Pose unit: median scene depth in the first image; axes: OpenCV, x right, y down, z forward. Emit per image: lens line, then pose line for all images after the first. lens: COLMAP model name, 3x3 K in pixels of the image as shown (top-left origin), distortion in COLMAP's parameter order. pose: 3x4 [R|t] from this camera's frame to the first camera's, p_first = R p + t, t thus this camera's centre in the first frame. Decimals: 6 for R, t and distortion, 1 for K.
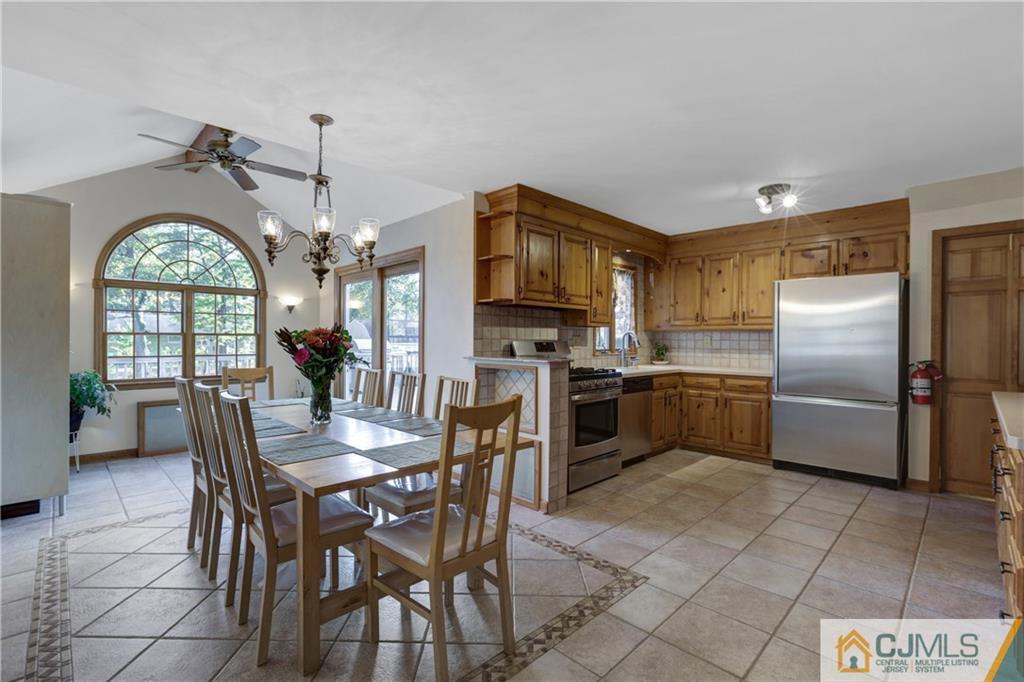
lens RADIAL K [[471.0, 0, 504.2], [0, 471.0, 341.3], [0, 0, 1]] dist [-0.031284, 0.019841]
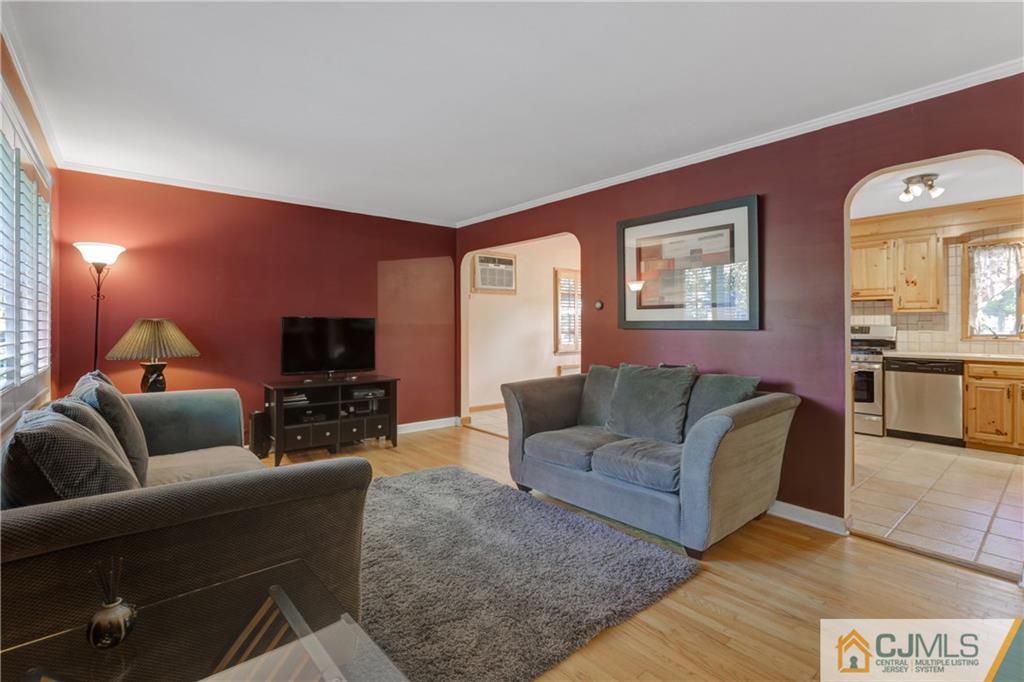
lens RADIAL K [[471.0, 0, 516.2], [0, 471.0, 324.5], [0, 0, 1]] dist [-0.031284, 0.019841]
pose [[-0.085951, -0.013142, -0.996213, 1.536064], [-0.008282, 0.999888, -0.012476, 0.020933], [0.996265, 0.007178, -0.086050, 0.180435]]
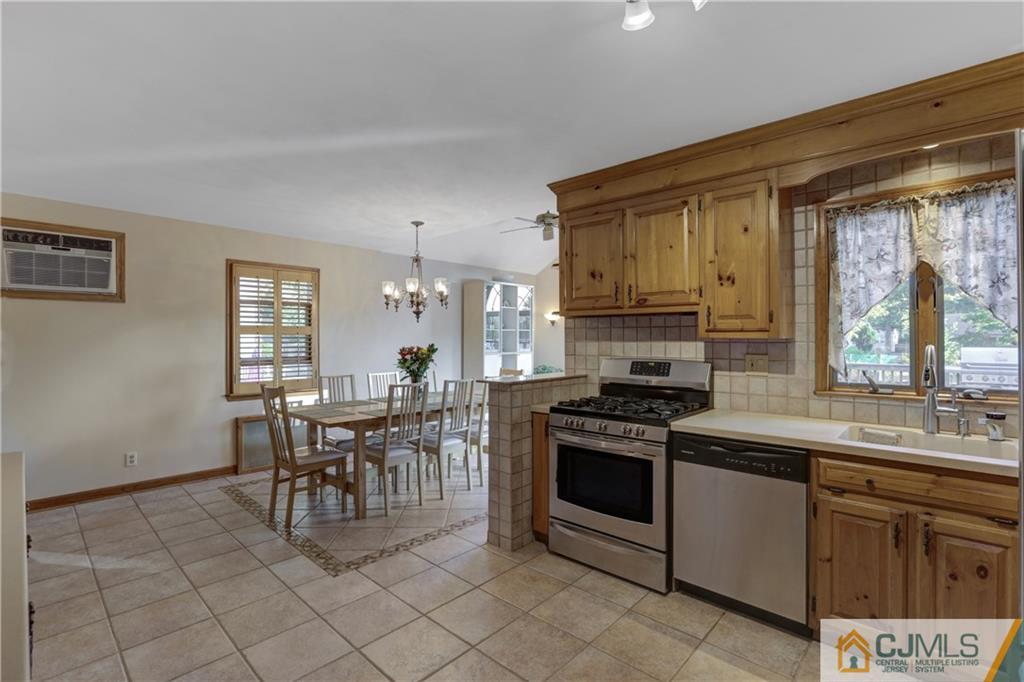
lens RADIAL K [[471.0, 0, 503.2], [0, 471.0, 334.3], [0, 0, 1]] dist [-0.031284, 0.019841]
pose [[0.026172, -0.018128, -0.999493, 0.837097], [-0.007844, 0.999801, -0.018339, -0.026770], [0.999627, 0.008320, 0.026025, 0.800474]]
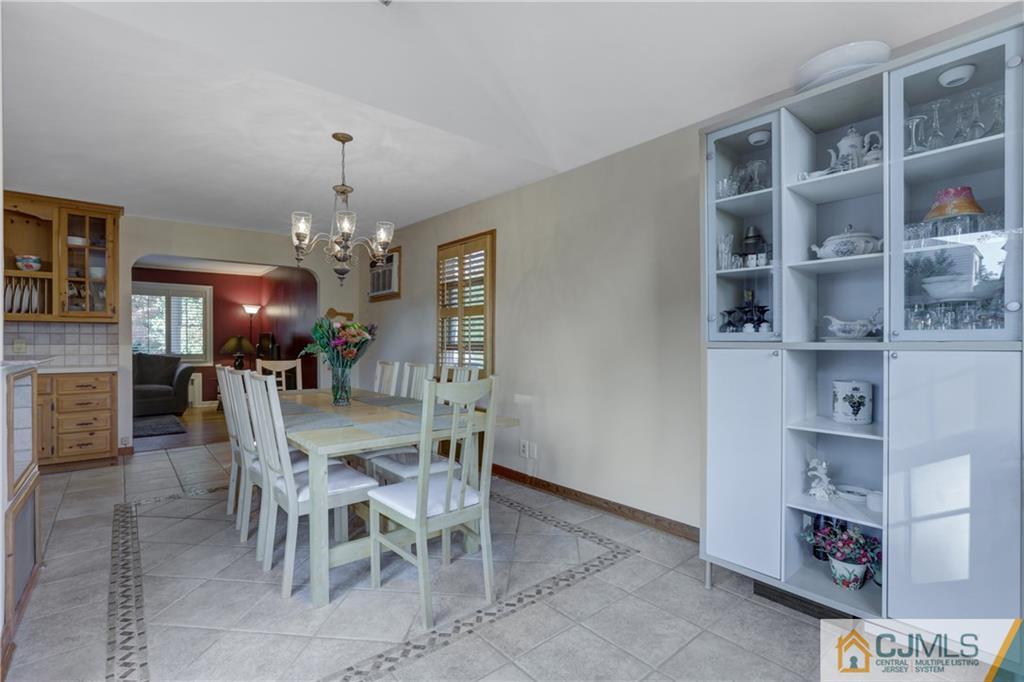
lens RADIAL K [[471.0, 0, 509.9], [0, 471.0, 340.4], [0, 0, 1]] dist [-0.031284, 0.019841]
pose [[-0.995160, -0.004727, 0.098156, -0.579094], [-0.004122, 0.999971, 0.006365, 0.005734], [-0.098183, 0.005929, -0.995151, 1.322560]]
